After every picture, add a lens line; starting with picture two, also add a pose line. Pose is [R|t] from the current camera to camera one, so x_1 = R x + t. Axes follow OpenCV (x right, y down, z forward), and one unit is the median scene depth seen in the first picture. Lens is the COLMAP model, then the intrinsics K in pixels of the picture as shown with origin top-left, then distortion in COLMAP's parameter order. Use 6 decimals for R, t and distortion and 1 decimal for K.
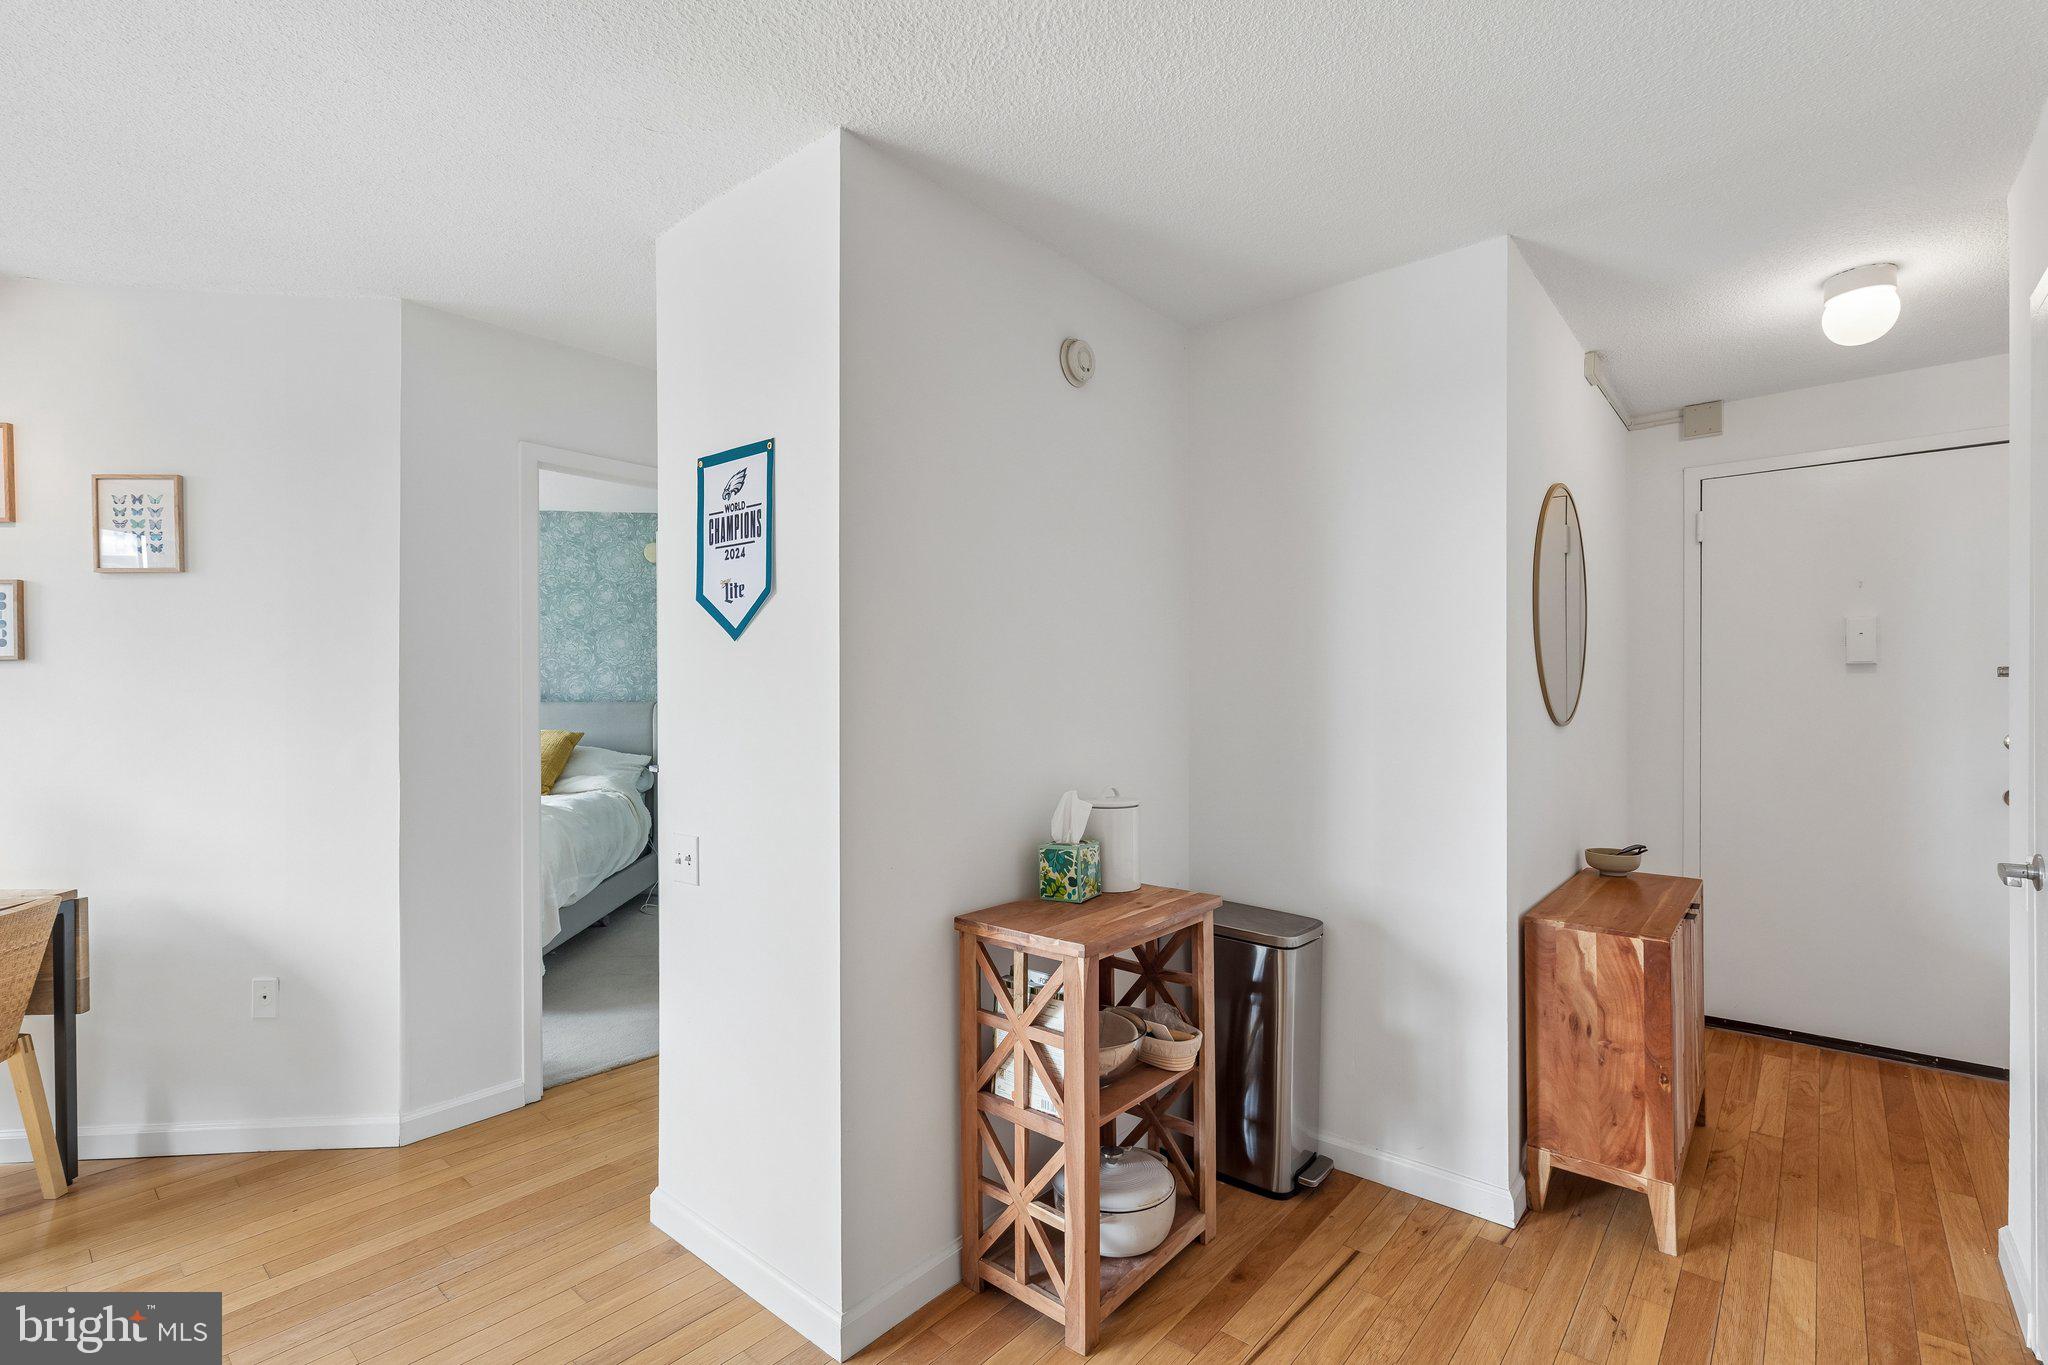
lens RADIAL K [[932.2, 0, 1015.9], [0, 932.2, 693.9], [0, 0, 1]] dist [0.009825, -0.001202]
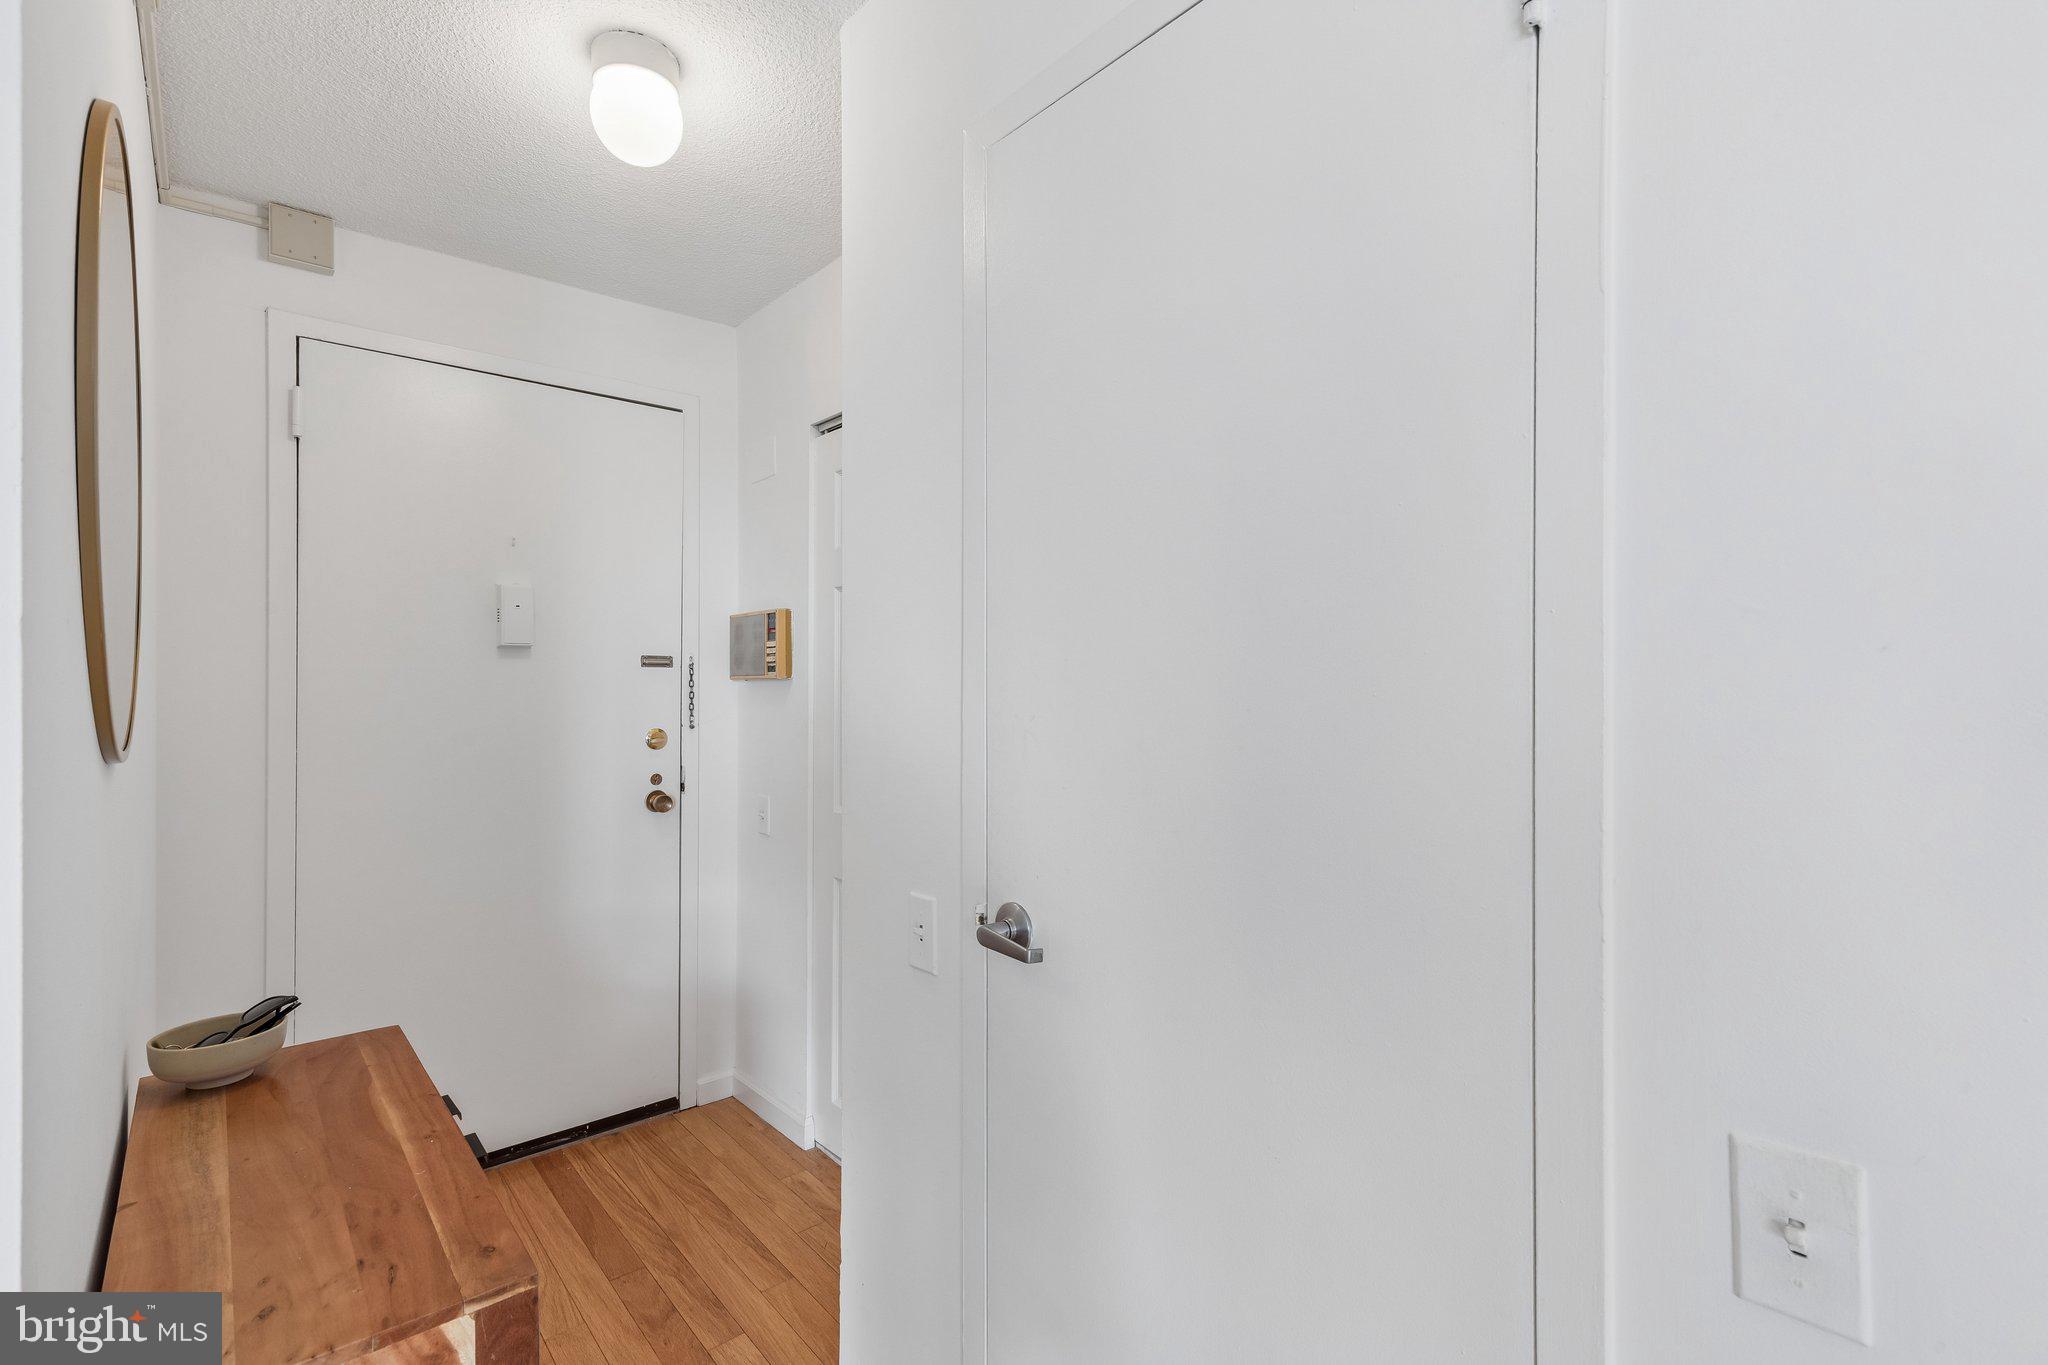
lens RADIAL K [[932.2, 0, 1014.6], [0, 932.2, 696.5], [0, 0, 1]] dist [0.009825, -0.001202]
pose [[0.161804, -0.003471, 0.986817, 0.322080], [0.003218, 0.999990, 0.002990, 0.011014], [-0.986818, 0.002691, 0.161813, 0.705226]]
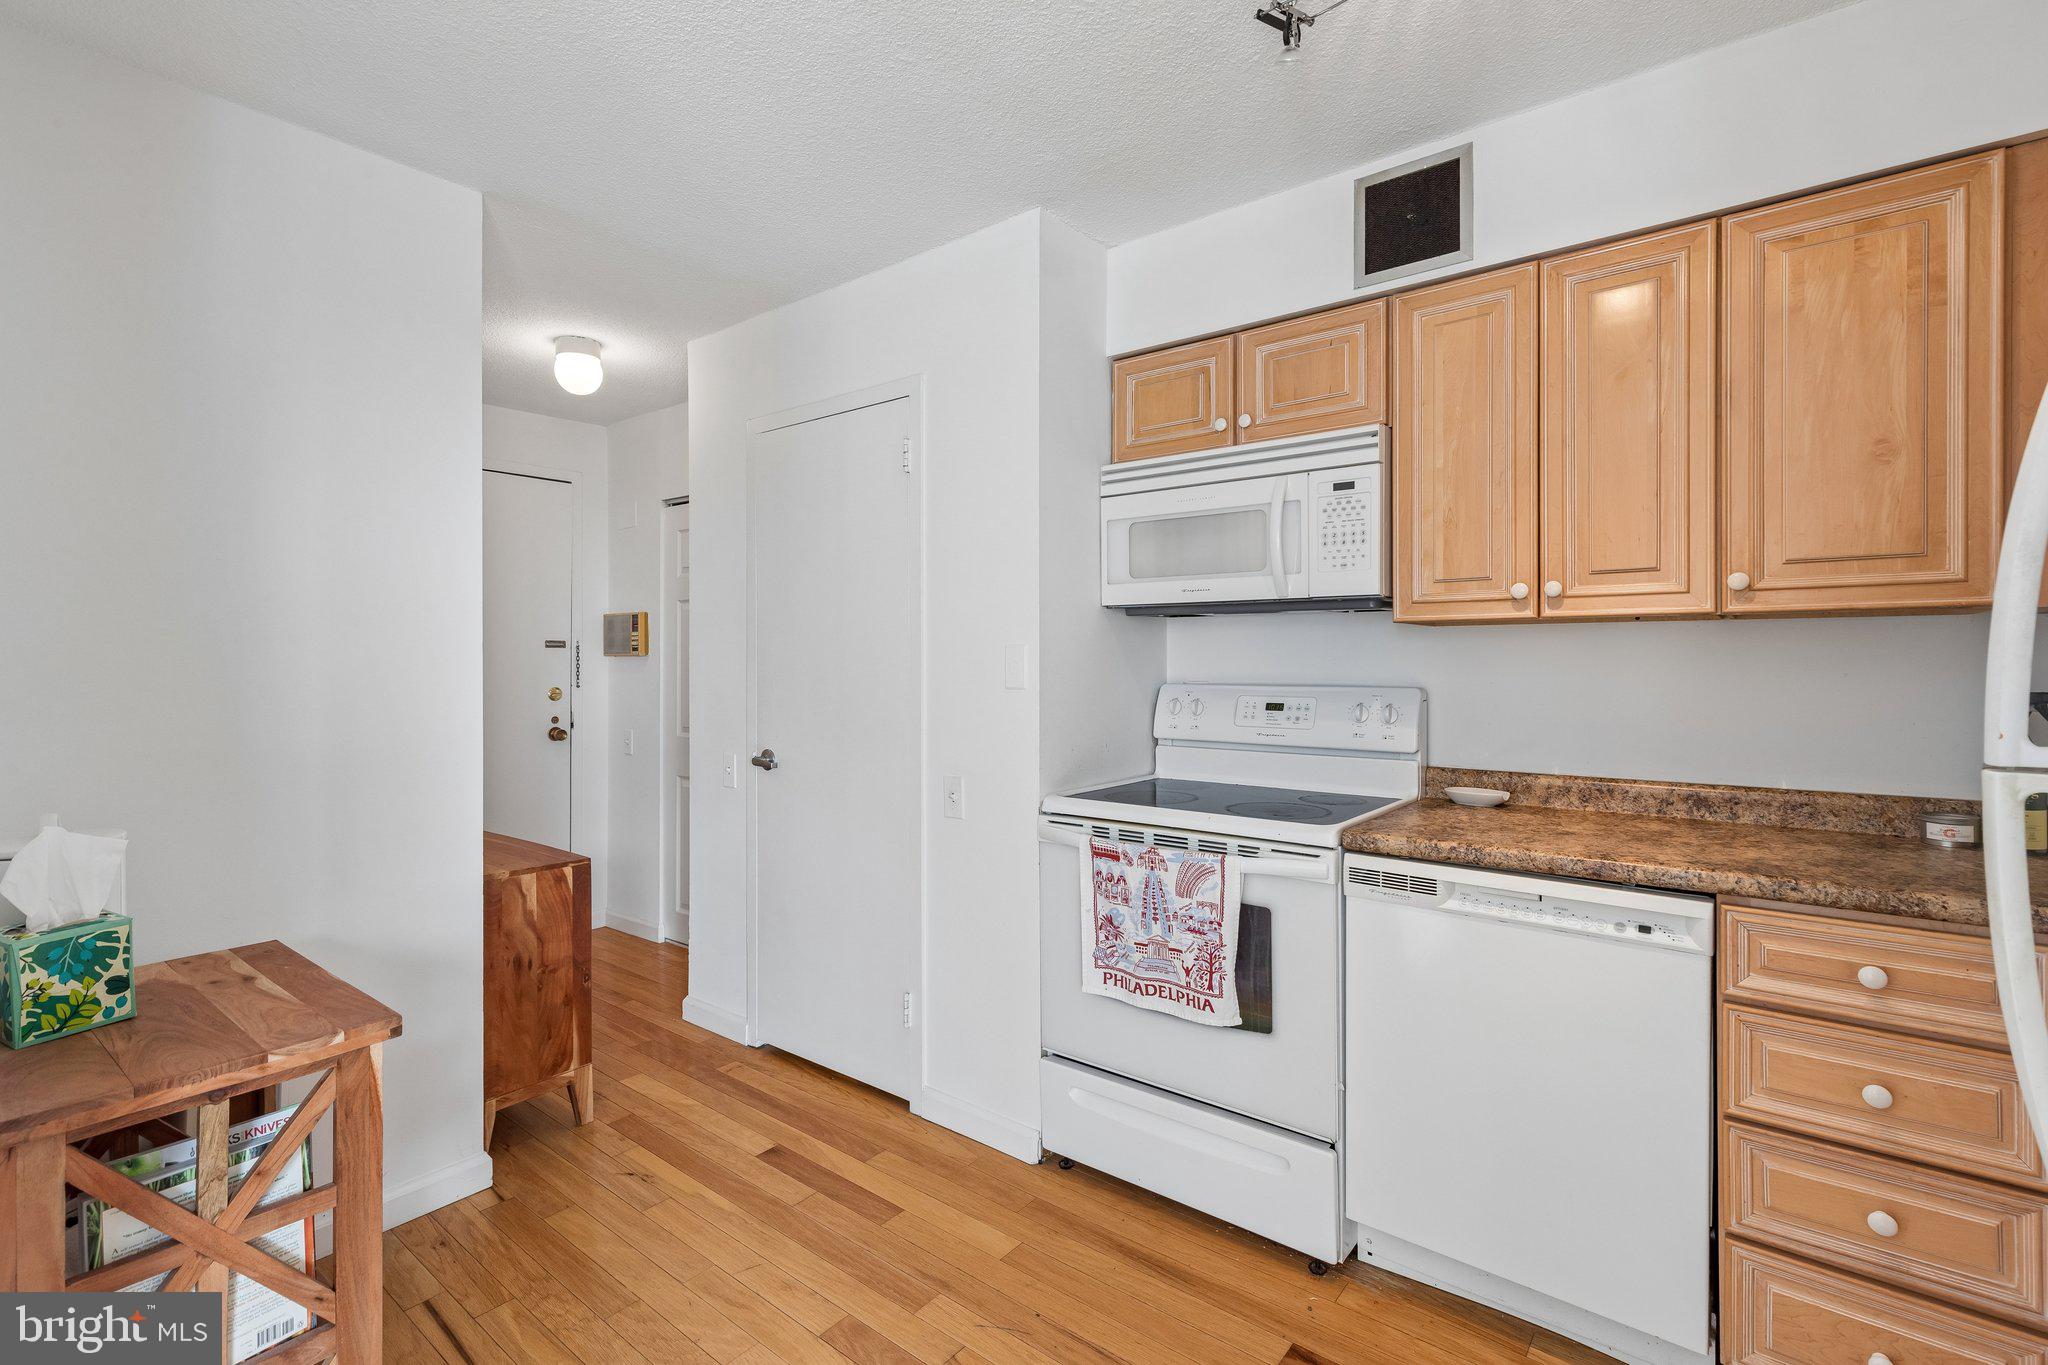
lens RADIAL K [[932.2, 0, 1039.1], [0, 932.2, 661.1], [0, 0, 1]] dist [0.009825, -0.001202]
pose [[-0.043799, 0.002198, 0.999038, -0.509289], [0.009181, 0.999956, -0.001797, 0.013976], [-0.998998, 0.009094, -0.043818, 0.458282]]
